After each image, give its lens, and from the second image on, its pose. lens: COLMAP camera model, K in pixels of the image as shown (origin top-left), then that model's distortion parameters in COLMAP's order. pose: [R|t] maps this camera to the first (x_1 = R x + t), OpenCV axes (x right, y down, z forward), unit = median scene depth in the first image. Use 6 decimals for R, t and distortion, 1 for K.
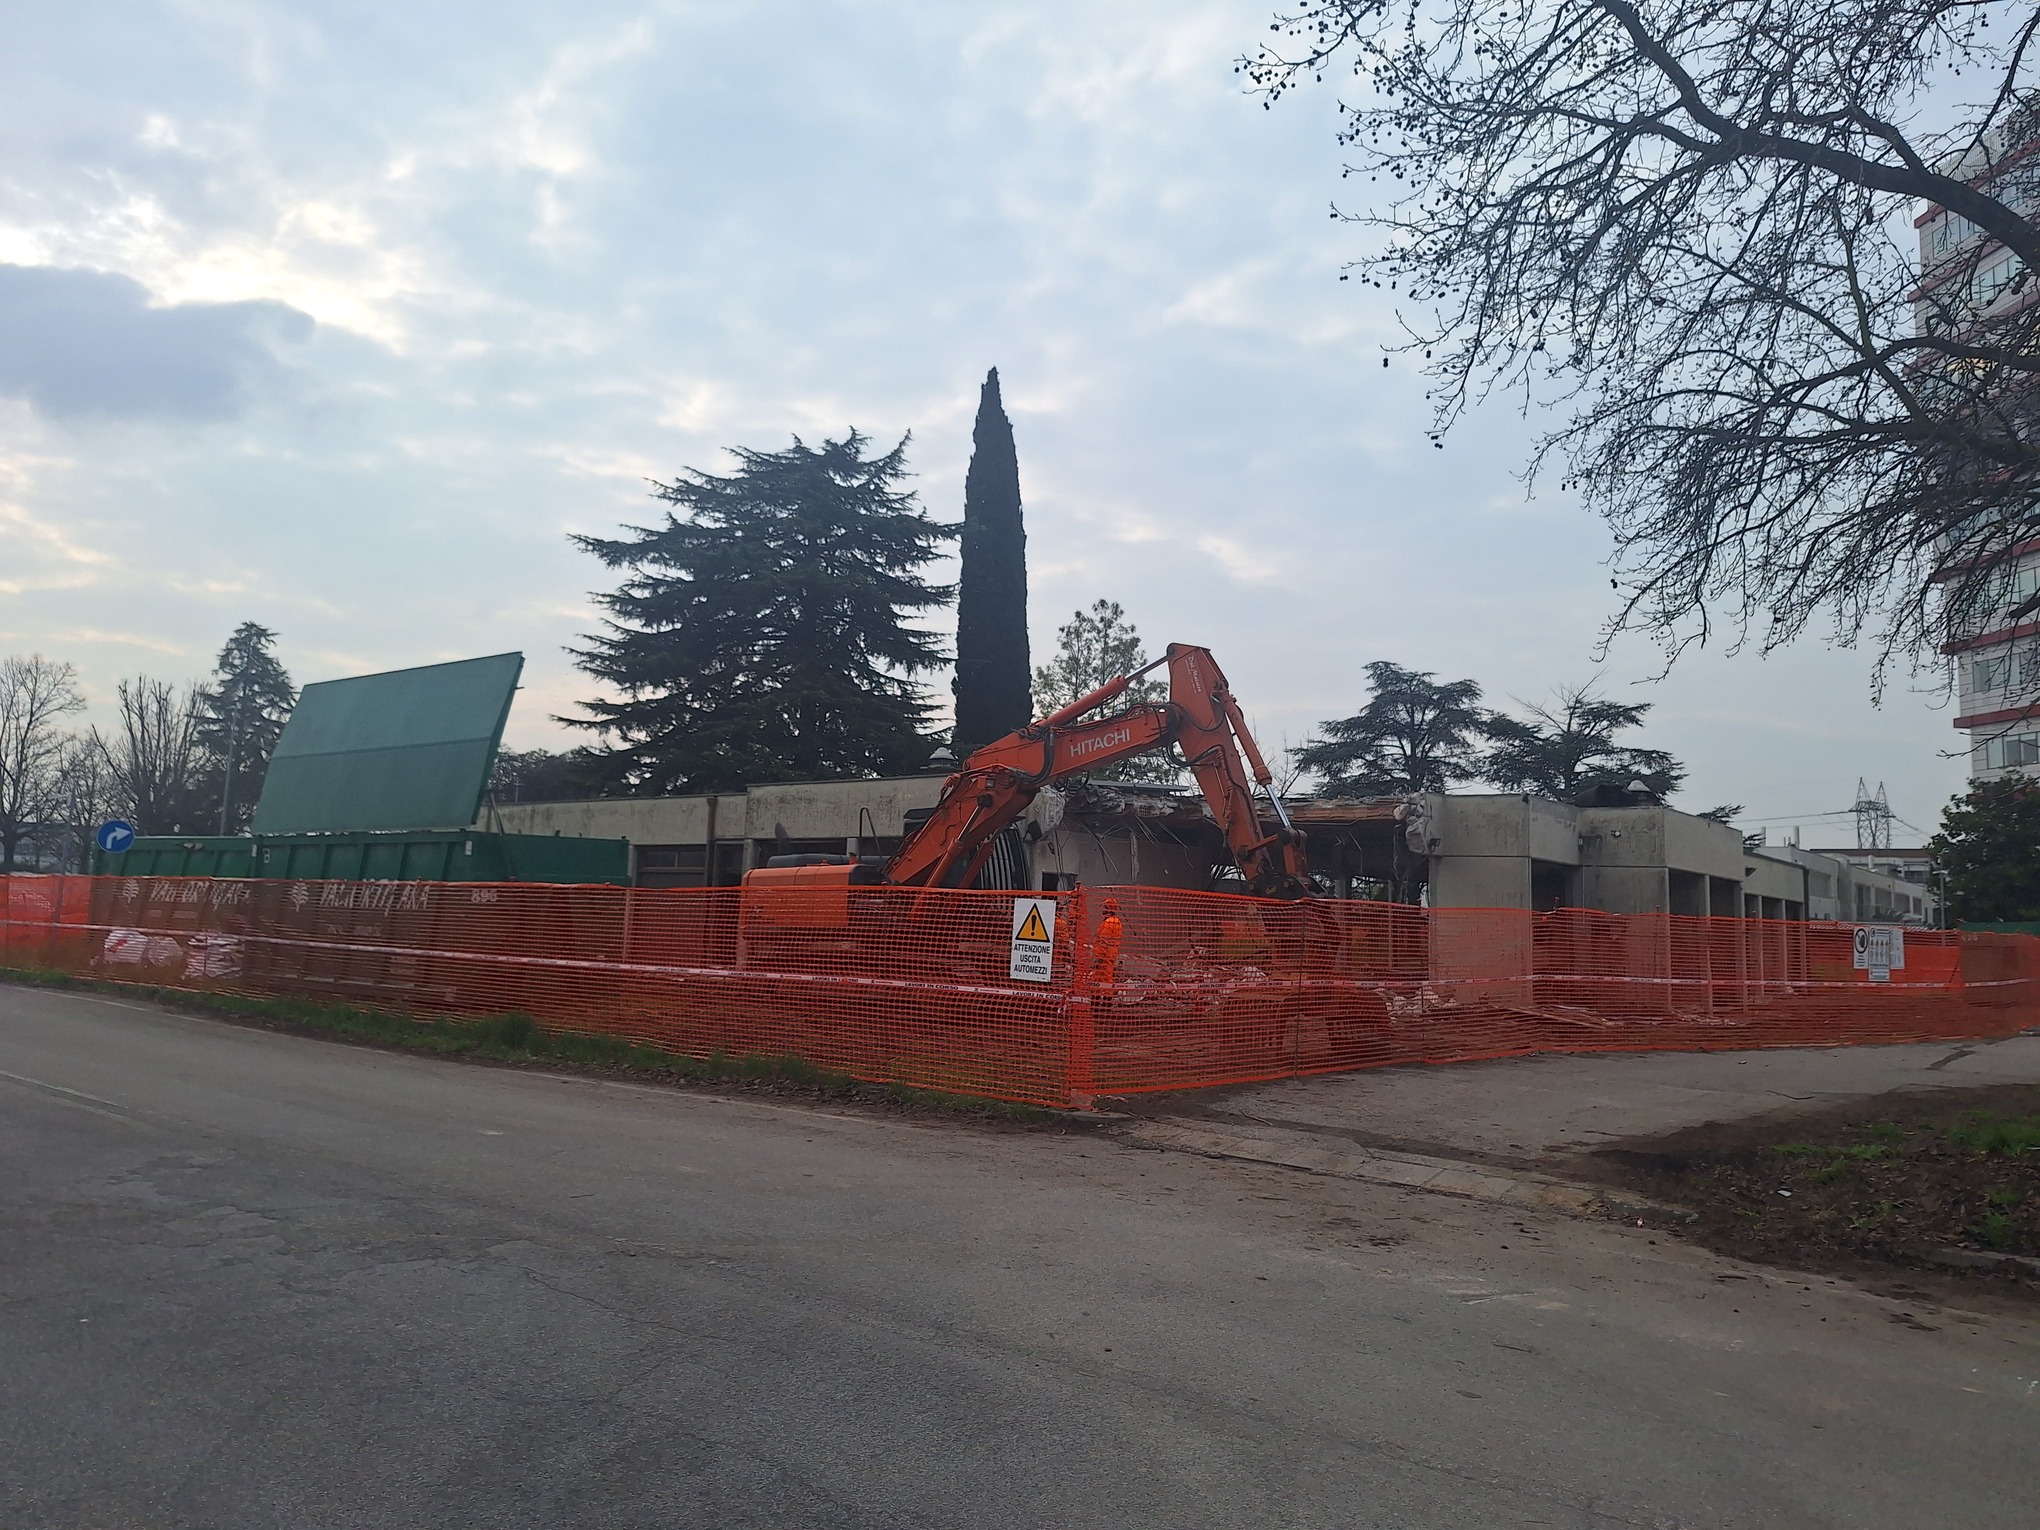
lens RADIAL K [[1388.2, 0, 1031.1], [0, 1388.2, 722.7], [0, 0, 1]] dist [0.089009, -0.131253]
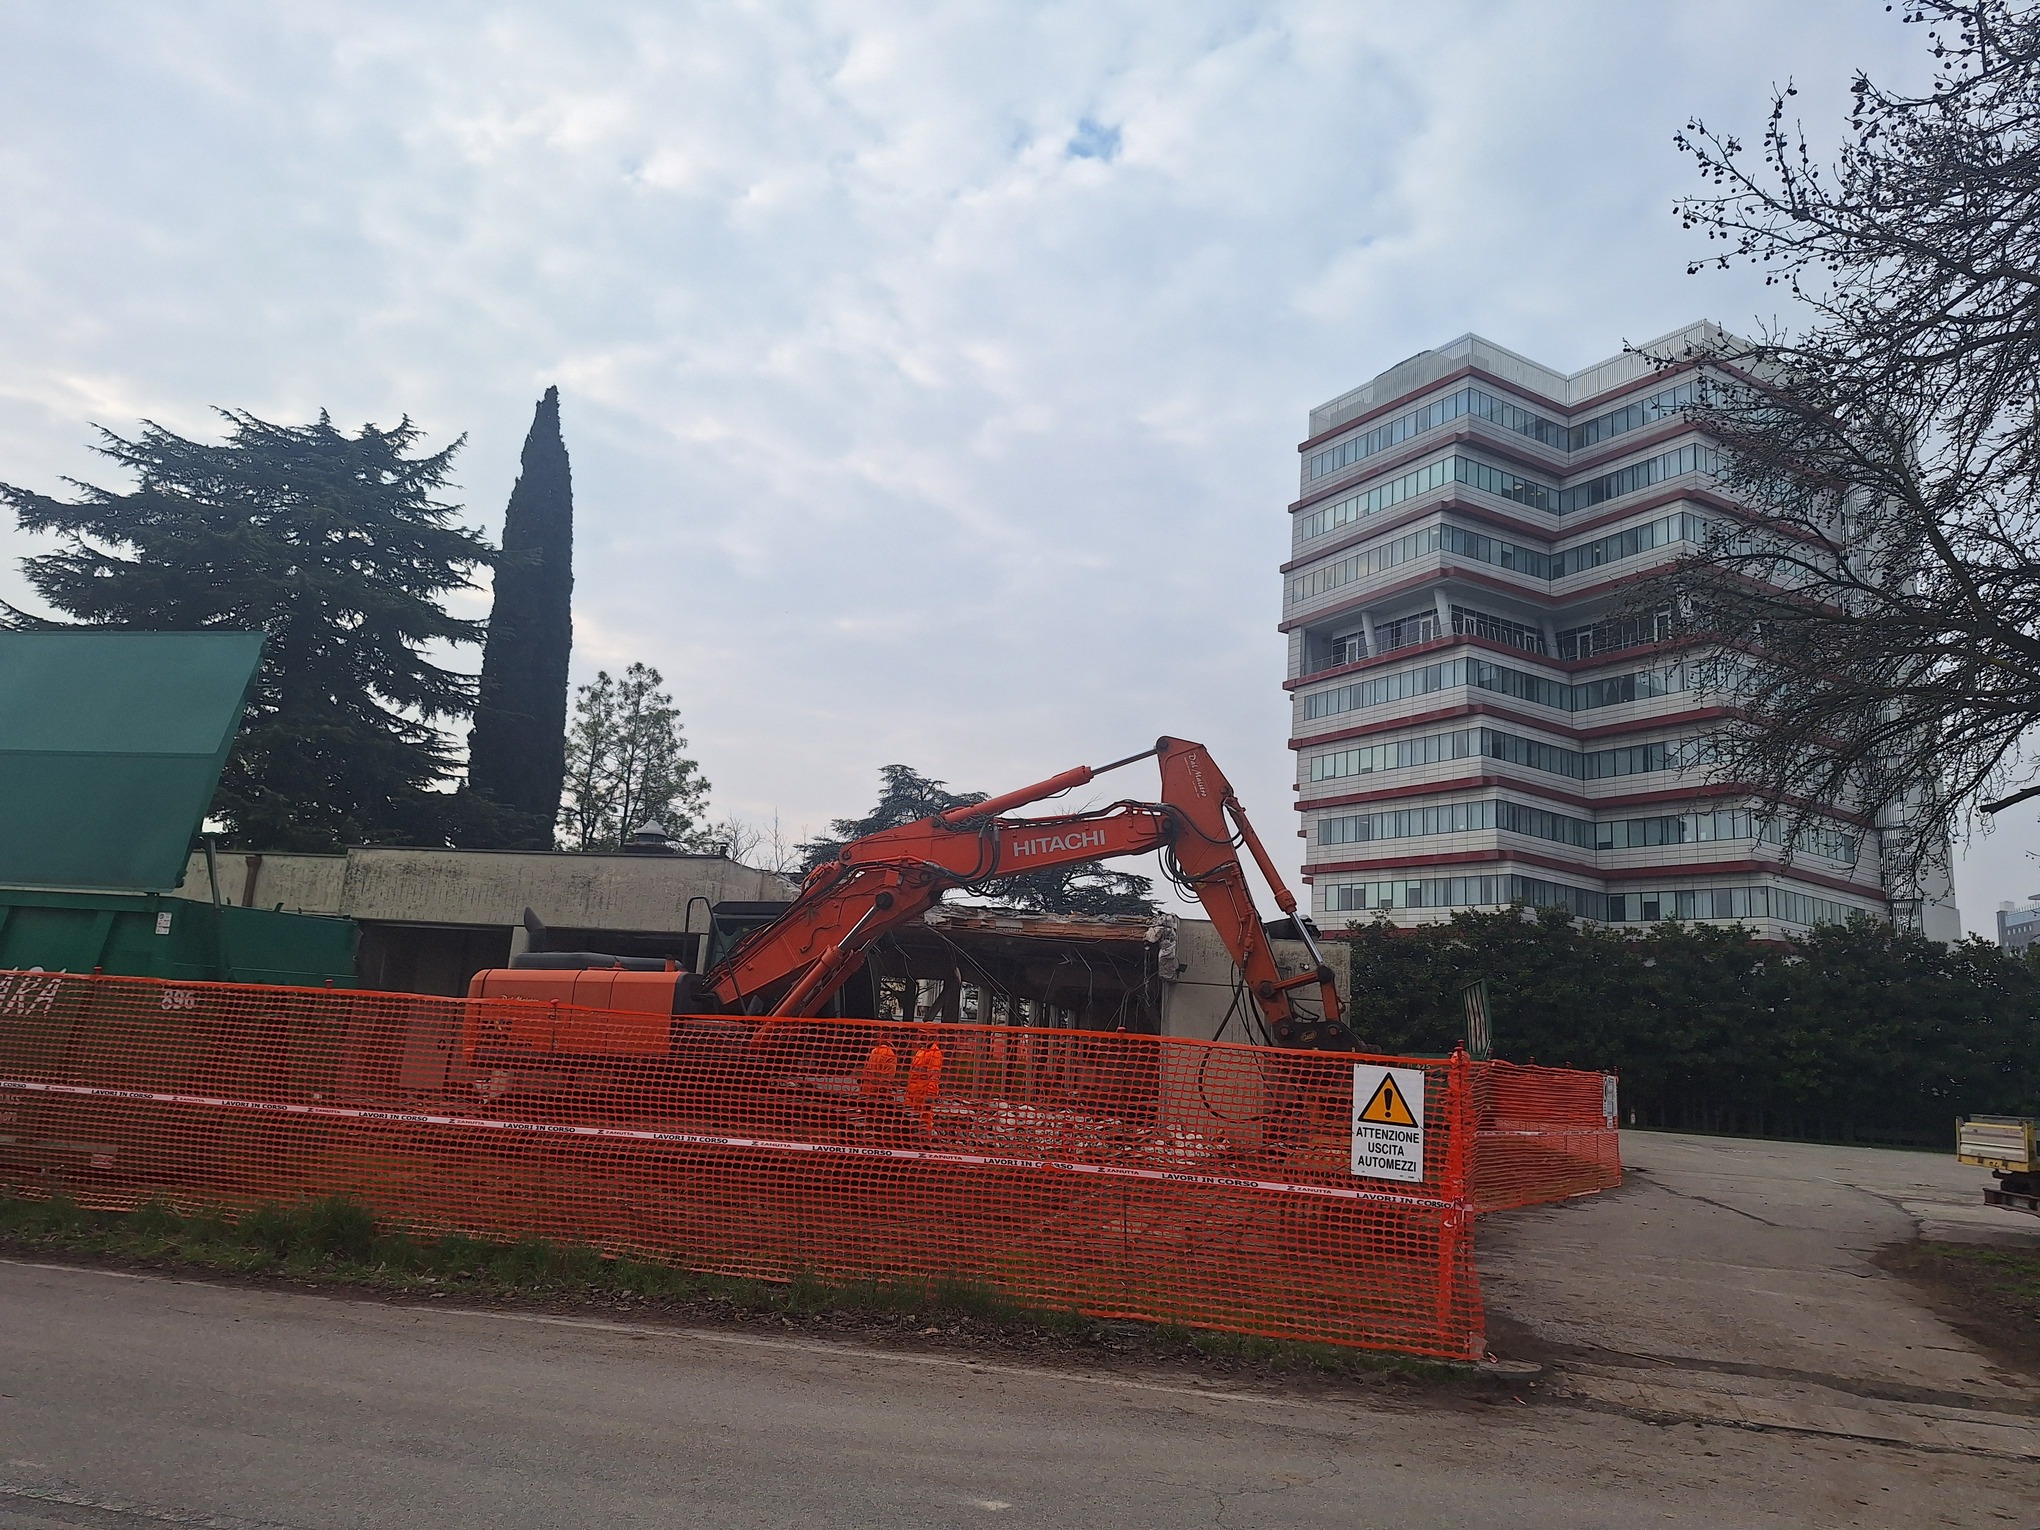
lens RADIAL K [[1388.2, 0, 1031.1], [0, 1388.2, 722.7], [0, 0, 1]] dist [0.089009, -0.131253]
pose [[0.898873, 0.123215, 0.420530, -0.124660], [-0.094808, 0.991608, -0.087890, 0.006833], [-0.427830, 0.039133, 0.903012, 0.096525]]
